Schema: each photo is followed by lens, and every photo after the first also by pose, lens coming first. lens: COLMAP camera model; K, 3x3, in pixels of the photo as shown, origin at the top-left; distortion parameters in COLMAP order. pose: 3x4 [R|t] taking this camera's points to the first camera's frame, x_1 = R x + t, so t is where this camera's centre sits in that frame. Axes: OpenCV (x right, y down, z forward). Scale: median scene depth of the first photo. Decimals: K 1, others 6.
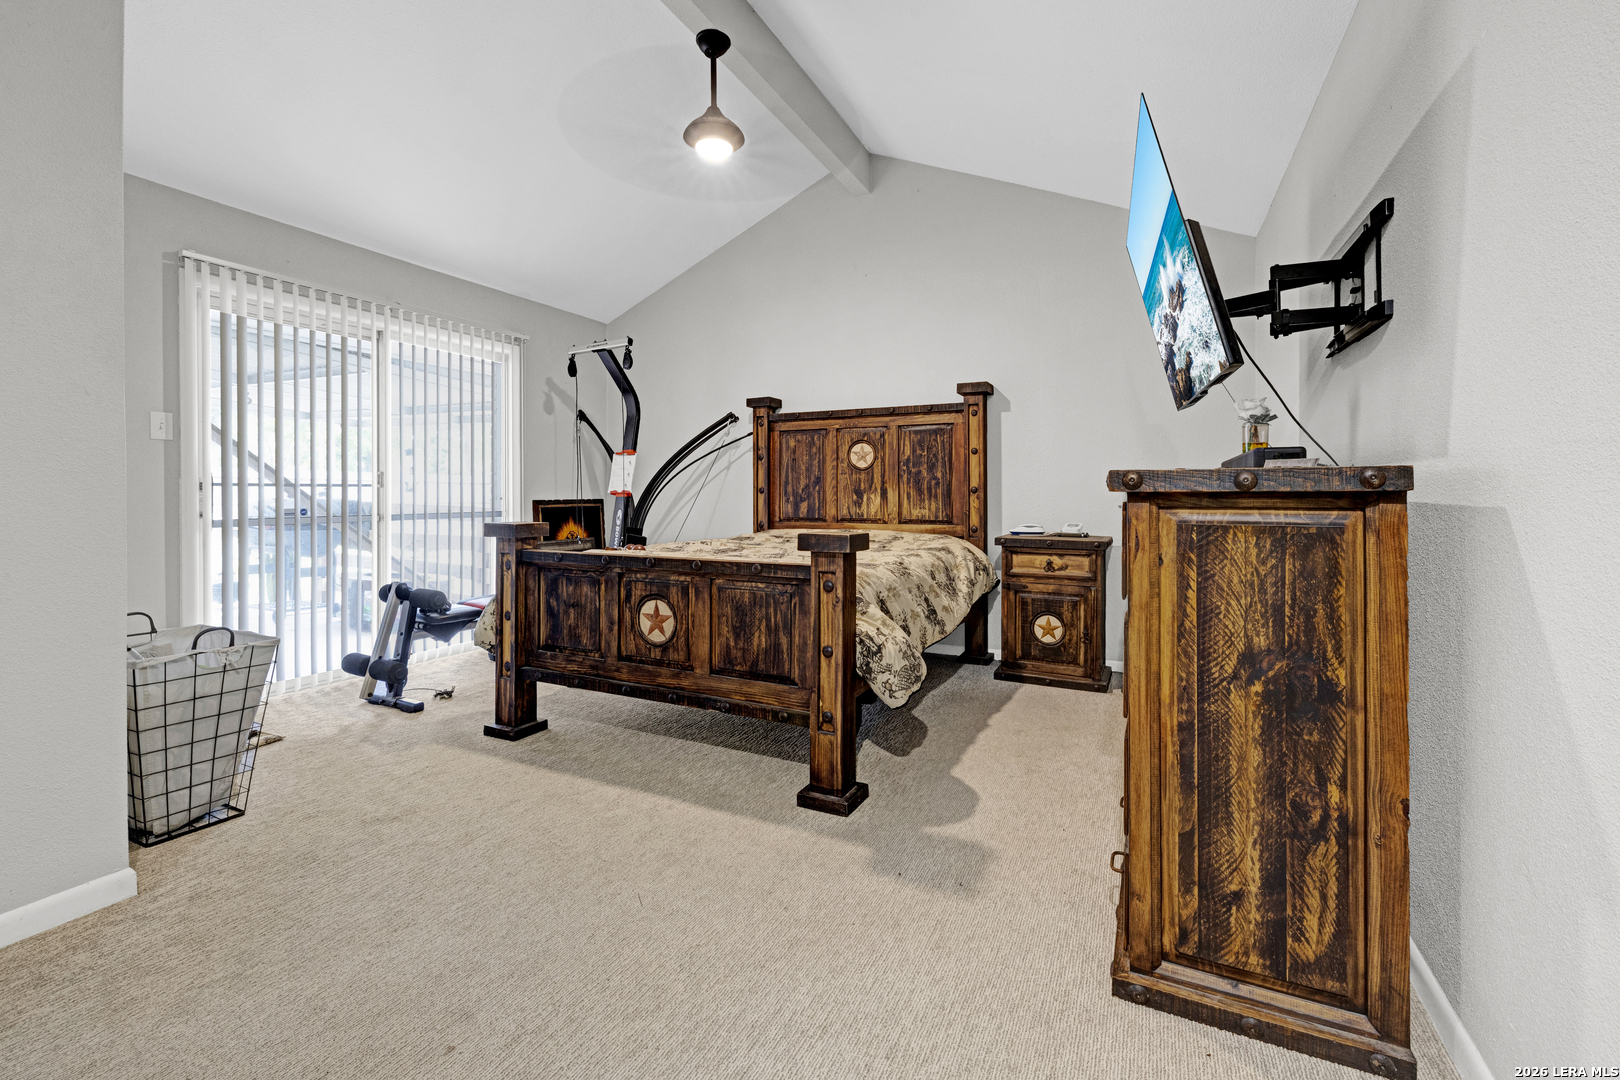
lens RADIAL K [[692.5, 0, 806.5], [0, 692.5, 493.0], [0, 0, 1]] dist [0.000148, -0.000020]
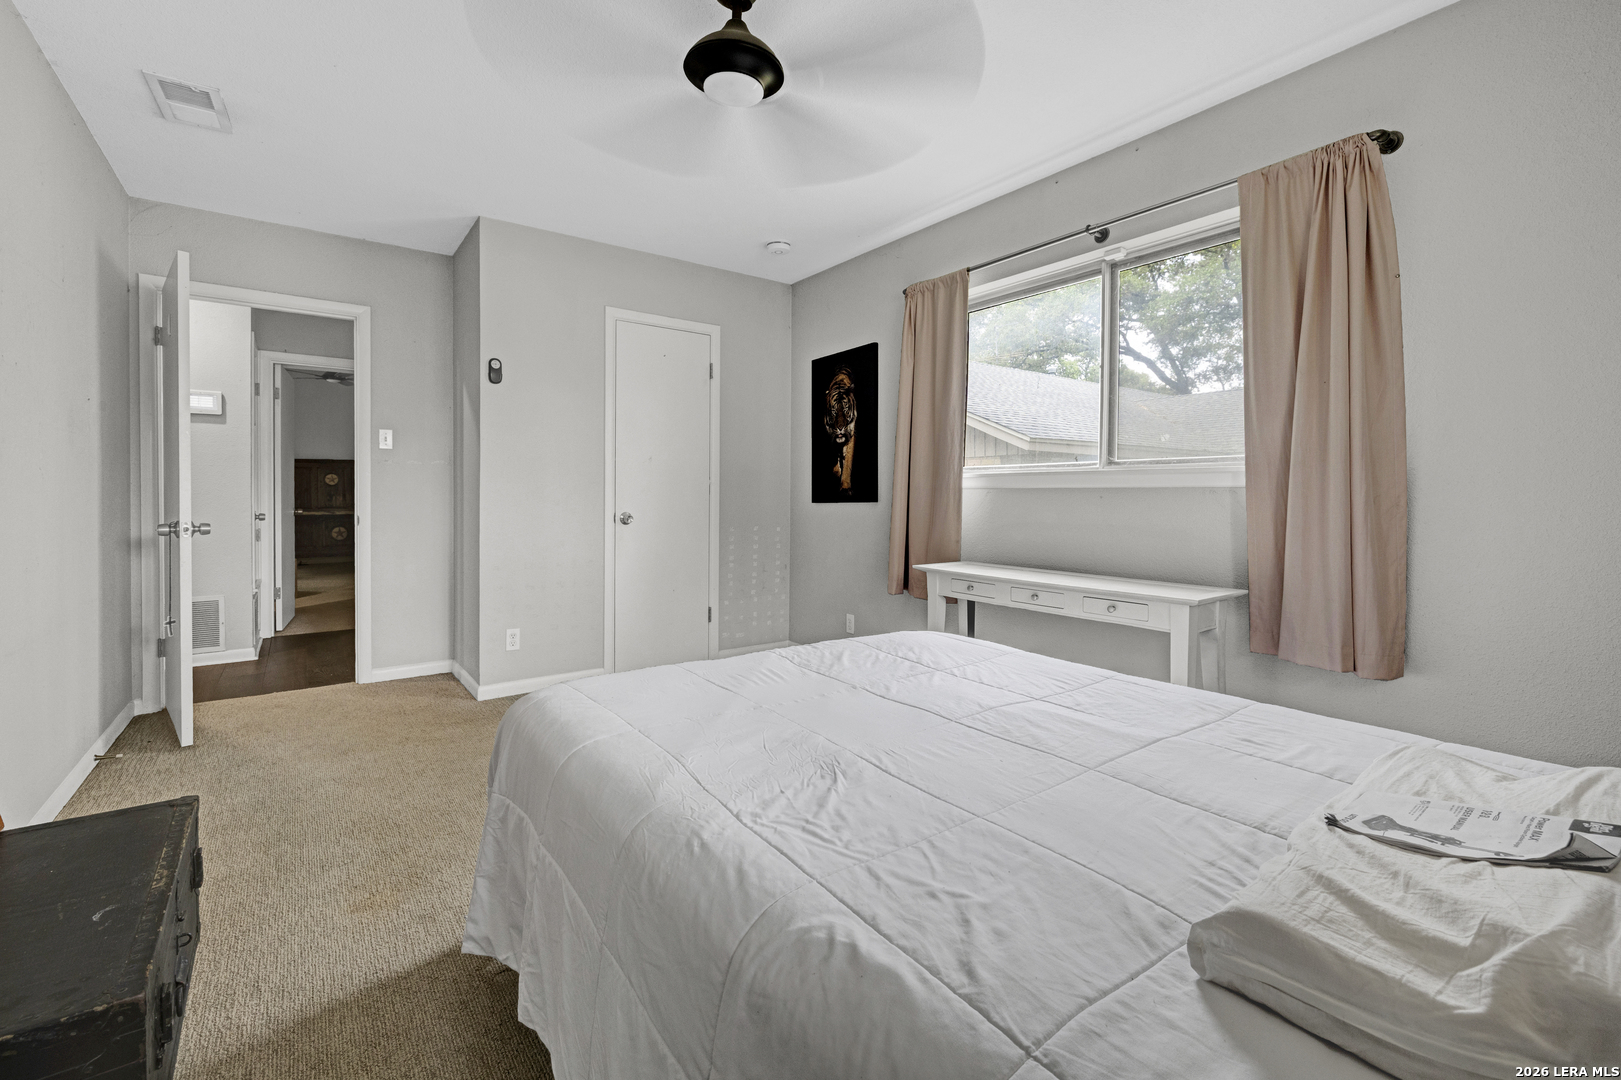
lens RADIAL K [[693.0, 0, 797.3], [0, 693.0, 501.7], [0, 0, 1]] dist [0.000148, -0.000020]
pose [[0.471812, -0.000550, 0.881699, -1.226564], [-0.001376, 0.999998, 0.001360, 0.014121], [-0.881698, -0.001855, 0.471811, -1.461071]]
